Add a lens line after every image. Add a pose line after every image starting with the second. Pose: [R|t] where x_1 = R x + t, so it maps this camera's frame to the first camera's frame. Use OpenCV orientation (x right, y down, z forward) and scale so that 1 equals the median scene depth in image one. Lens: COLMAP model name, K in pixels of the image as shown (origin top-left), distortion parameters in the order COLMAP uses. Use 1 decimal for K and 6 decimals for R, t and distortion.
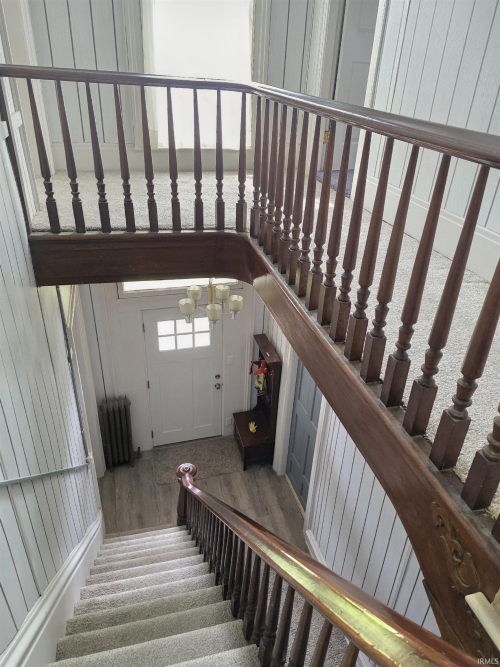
lens RADIAL K [[453.2, 0, 250.0], [0, 453.2, 333.5], [0, 0, 1]] dist [0.009789, -0.000002]
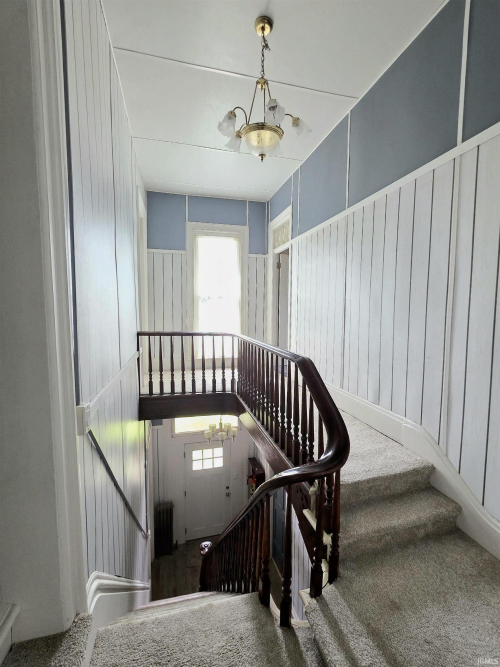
lens RADIAL K [[289.3, 0, 250.0], [0, 289.3, 333.5], [0, 0, 1]] dist [-0.002388, -0.000206]
pose [[0.998979, -0.045054, -0.003341, 0.078710], [0.038600, 0.889610, -0.455087, 0.161593], [0.023476, 0.454493, 0.890441, -0.376854]]
